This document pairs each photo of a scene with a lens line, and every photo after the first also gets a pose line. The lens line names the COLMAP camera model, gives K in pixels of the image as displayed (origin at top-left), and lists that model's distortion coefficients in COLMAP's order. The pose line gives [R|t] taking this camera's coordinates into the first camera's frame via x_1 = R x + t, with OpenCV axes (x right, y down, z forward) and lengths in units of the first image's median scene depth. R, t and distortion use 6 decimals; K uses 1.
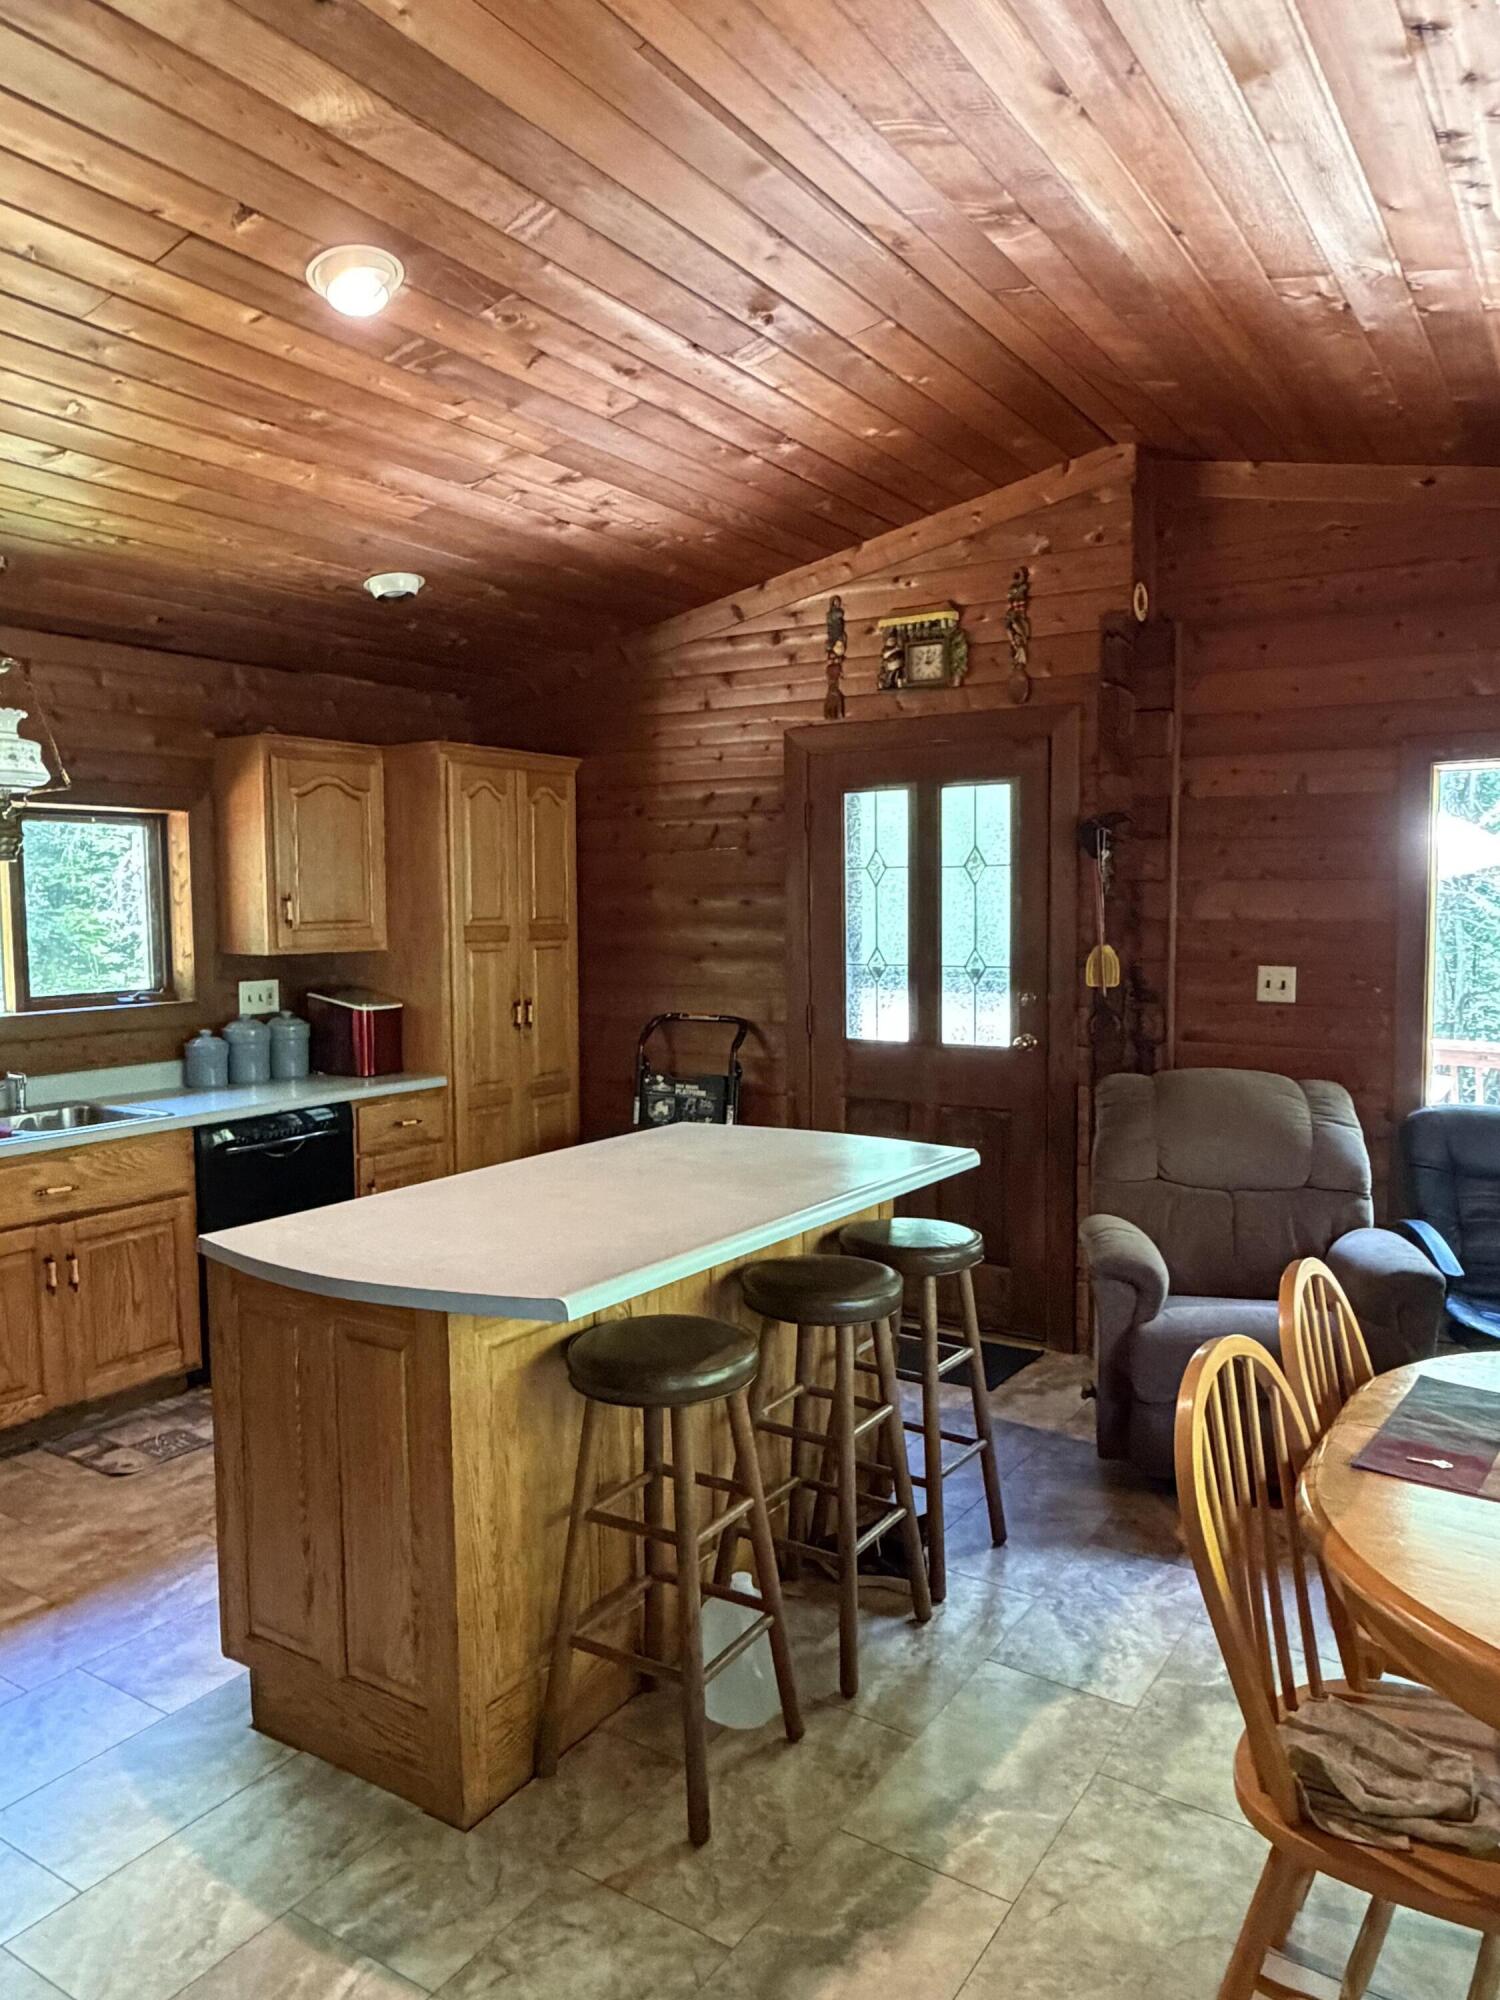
lens RADIAL K [[1355.5, 0, 749.1], [0, 1355.5, 1002.2], [0, 0, 1]] dist [0.007275, -0.001265]
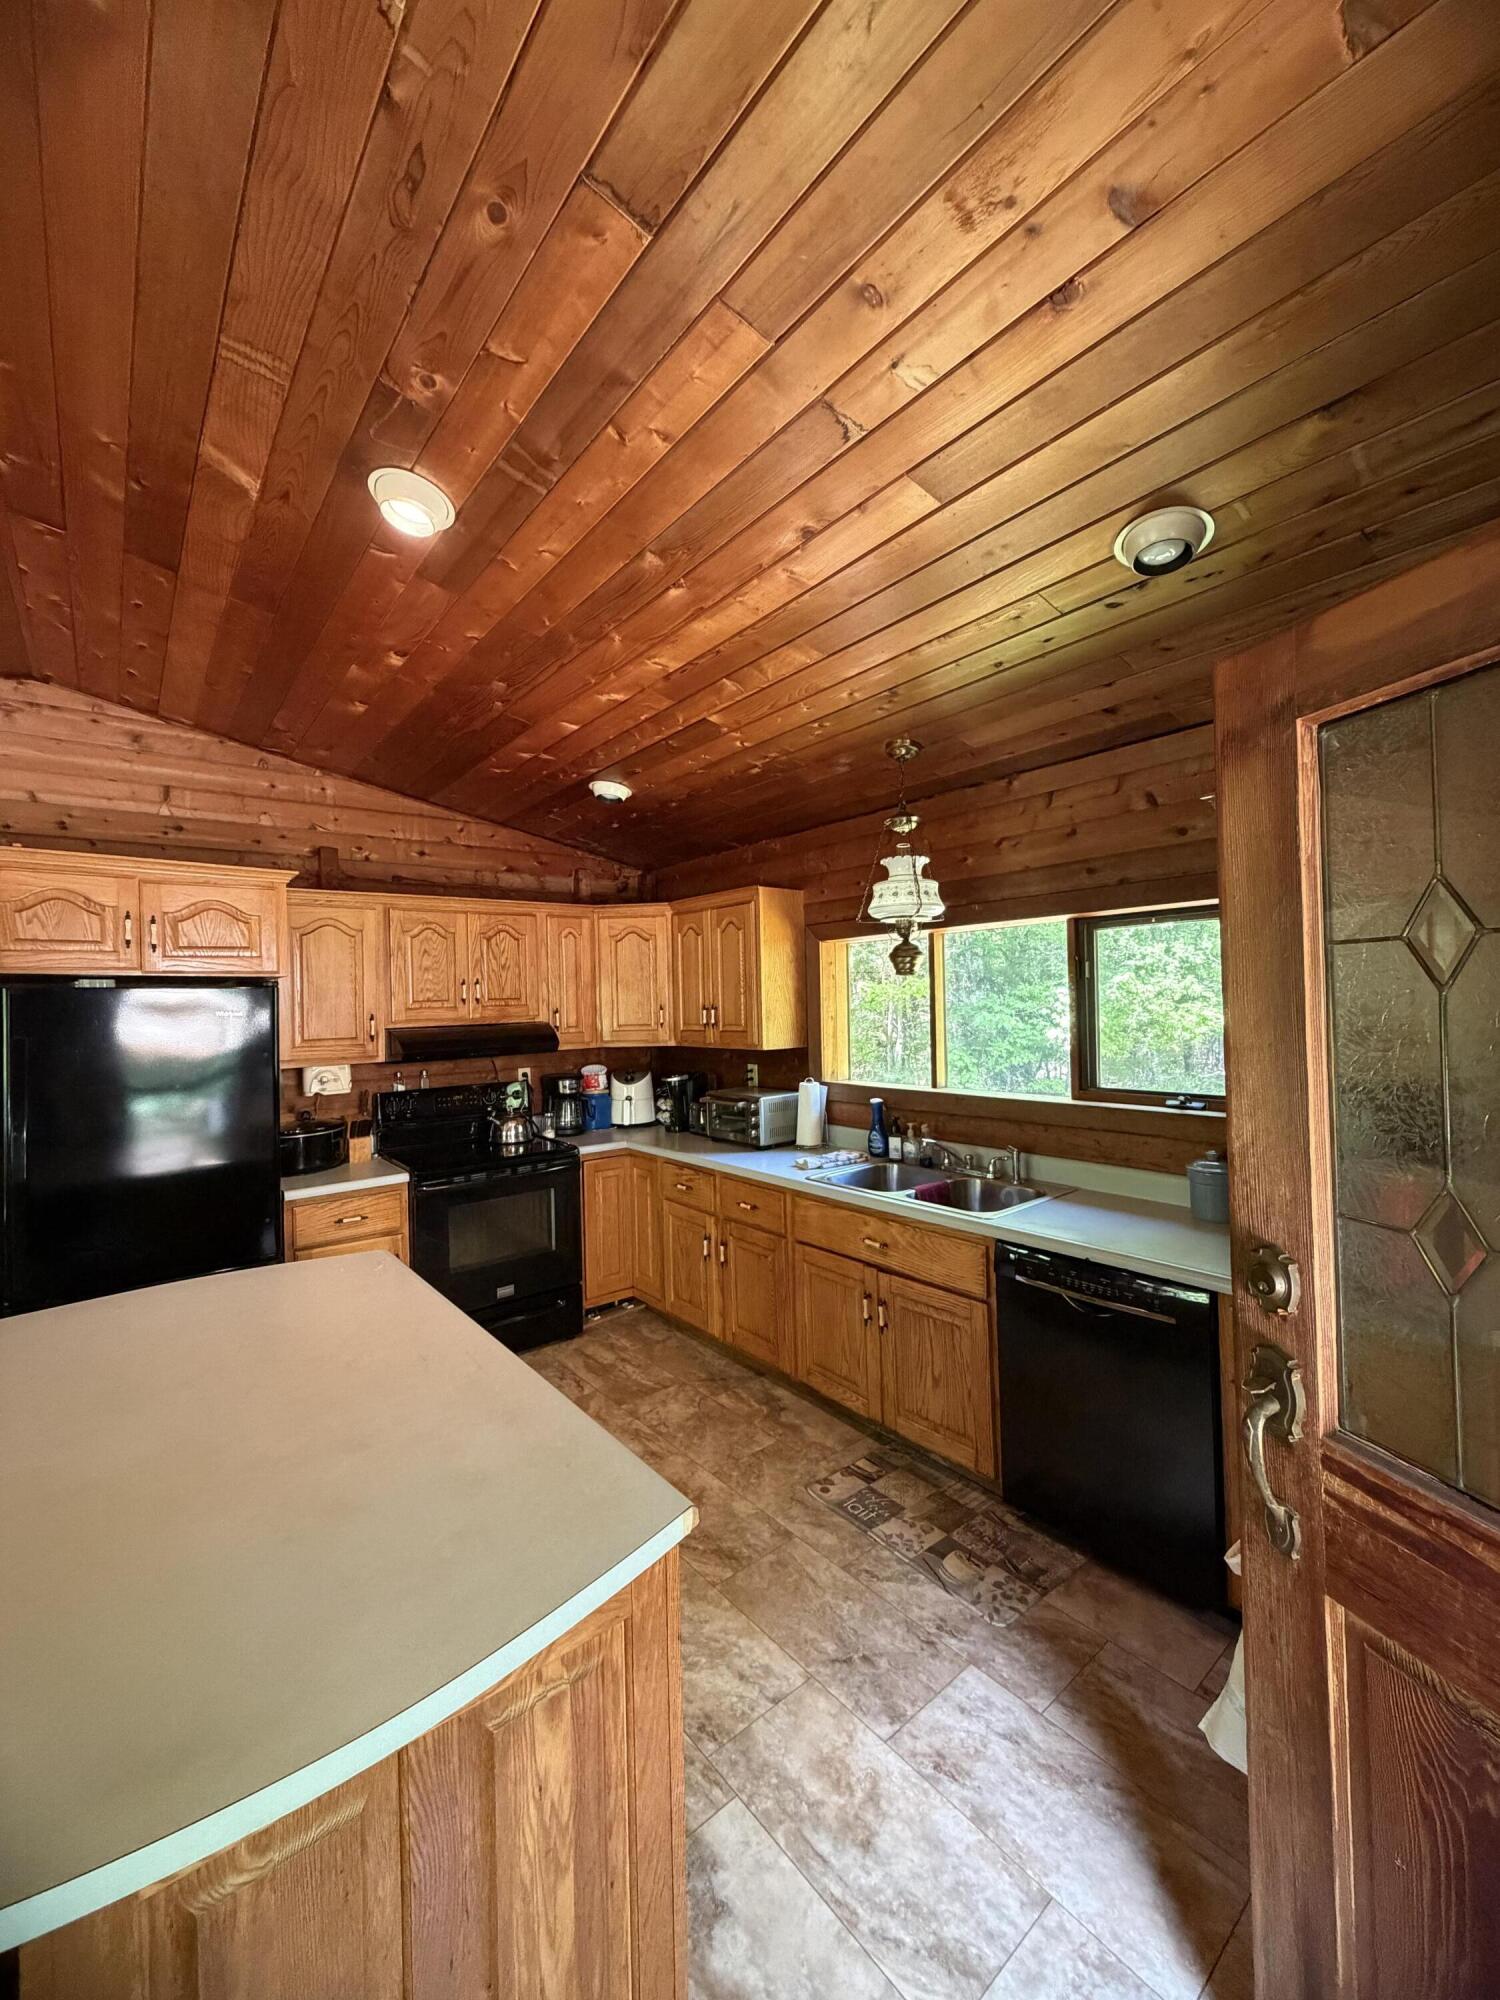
lens RADIAL K [[794.9, 0, 752.7], [0, 794.9, 992.5], [0, 0, 1]] dist [0.004237, 0.000214]
pose [[-0.315169, 0.007216, -0.949008, 0.270330], [-0.032135, 0.999317, 0.018271, -0.128004], [0.948491, 0.036255, -0.314722, 1.408868]]
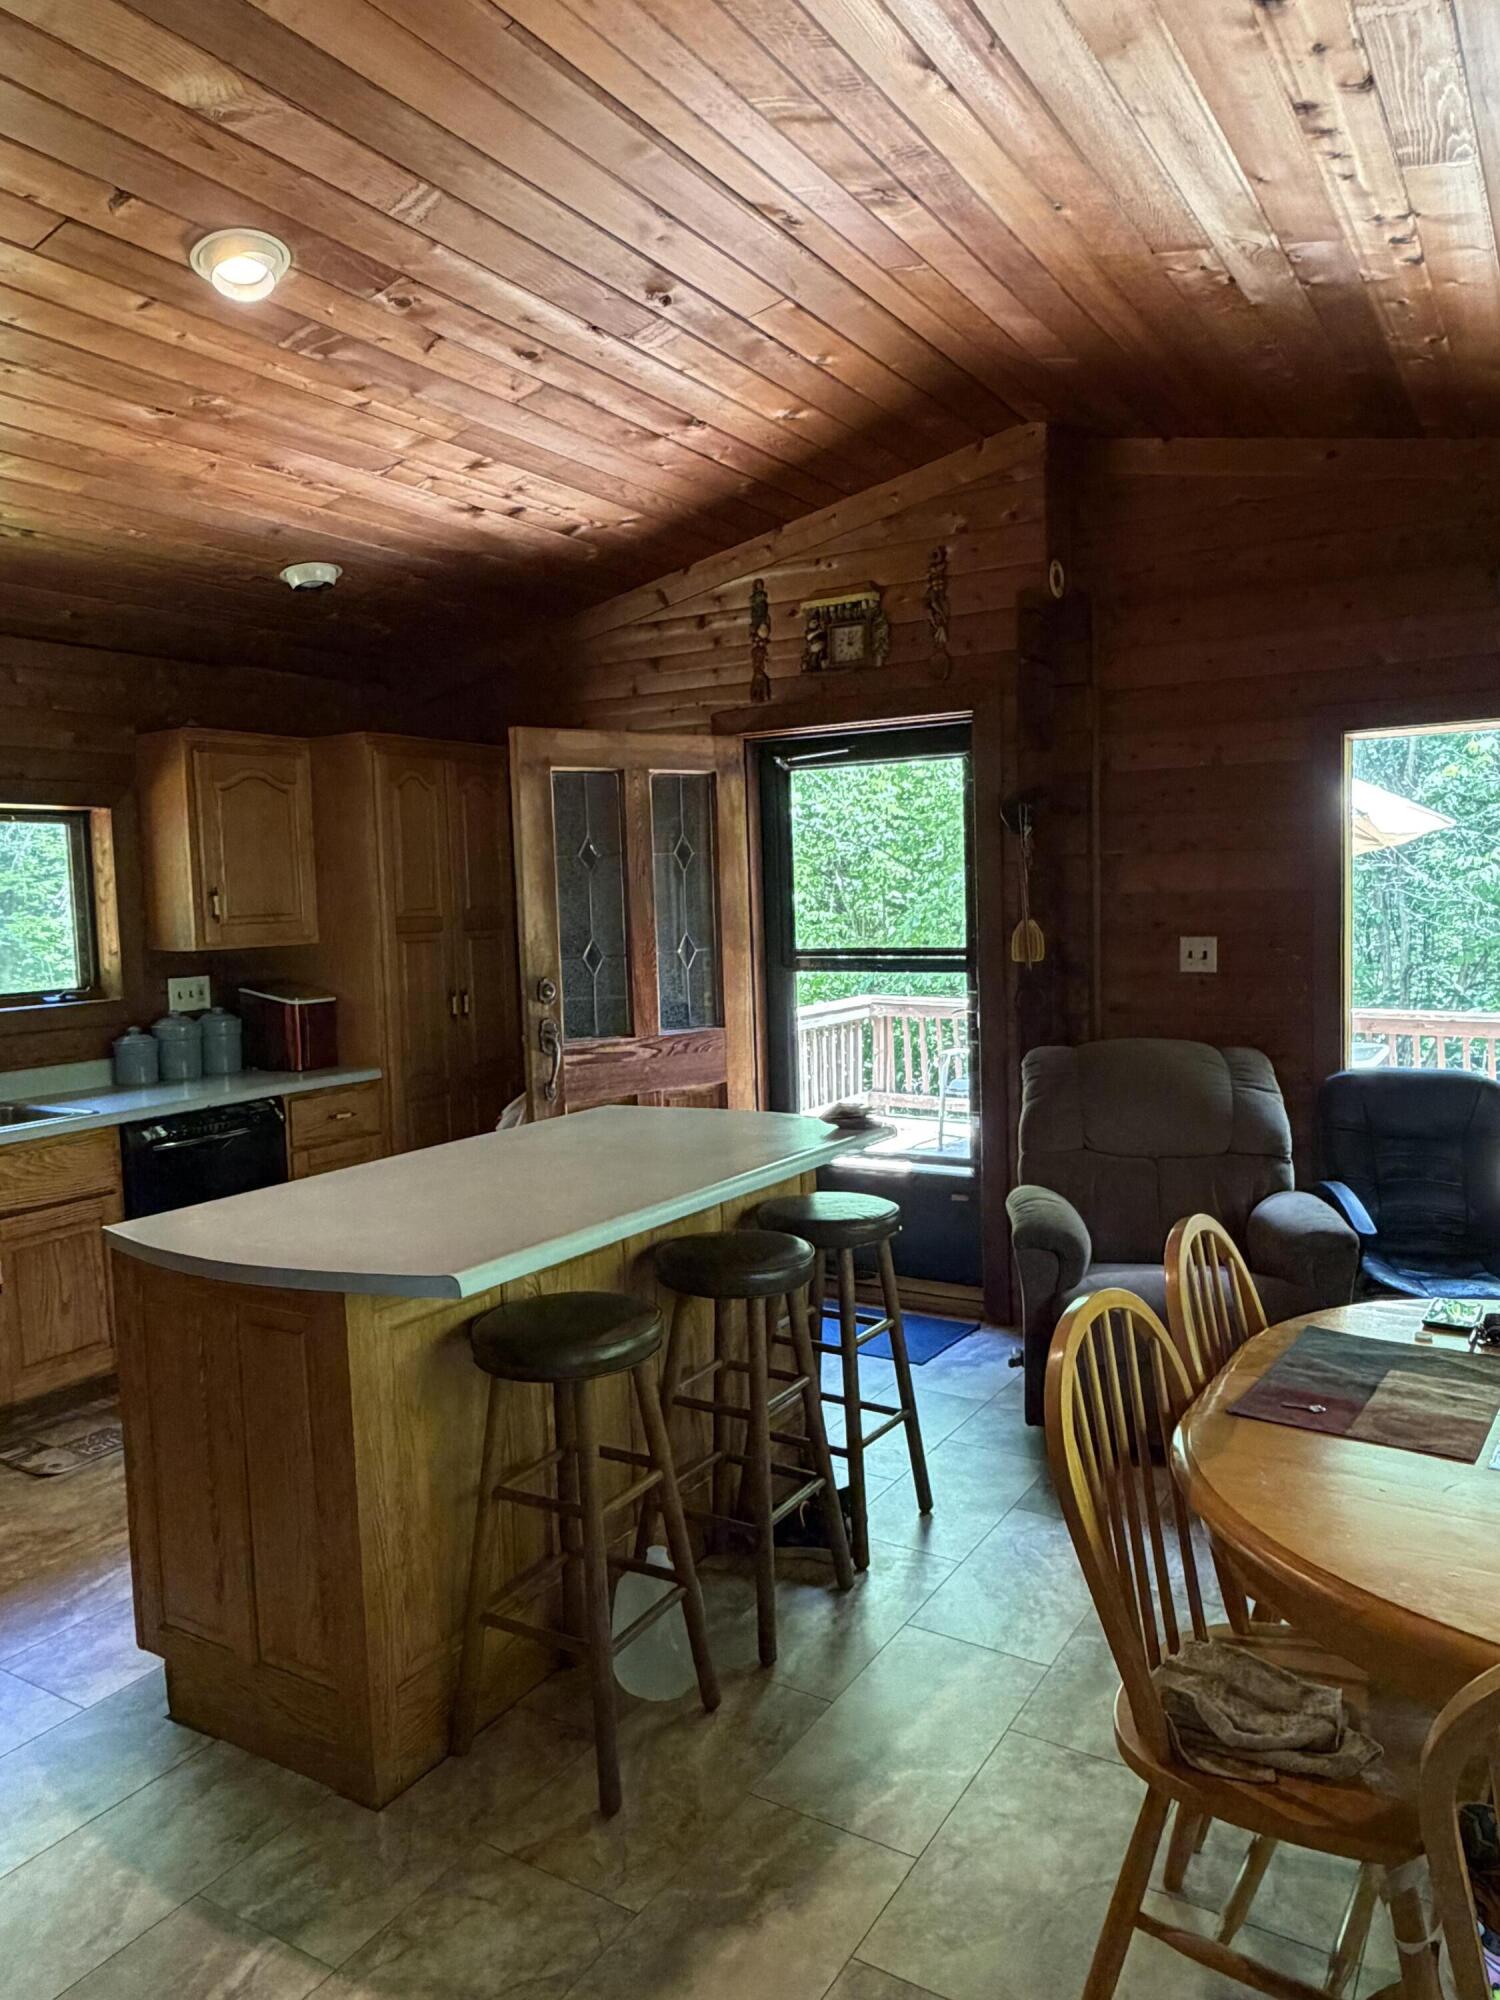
lens RADIAL K [[1355.5, 0, 753.7], [0, 1355.5, 998.1], [0, 0, 1]] dist [0.007275, -0.001265]
pose [[0.999400, -0.025144, 0.023819, 0.046251], [0.025091, 0.999682, 0.002498, 0.012209], [-0.023874, -0.001899, 0.999713, -0.005428]]
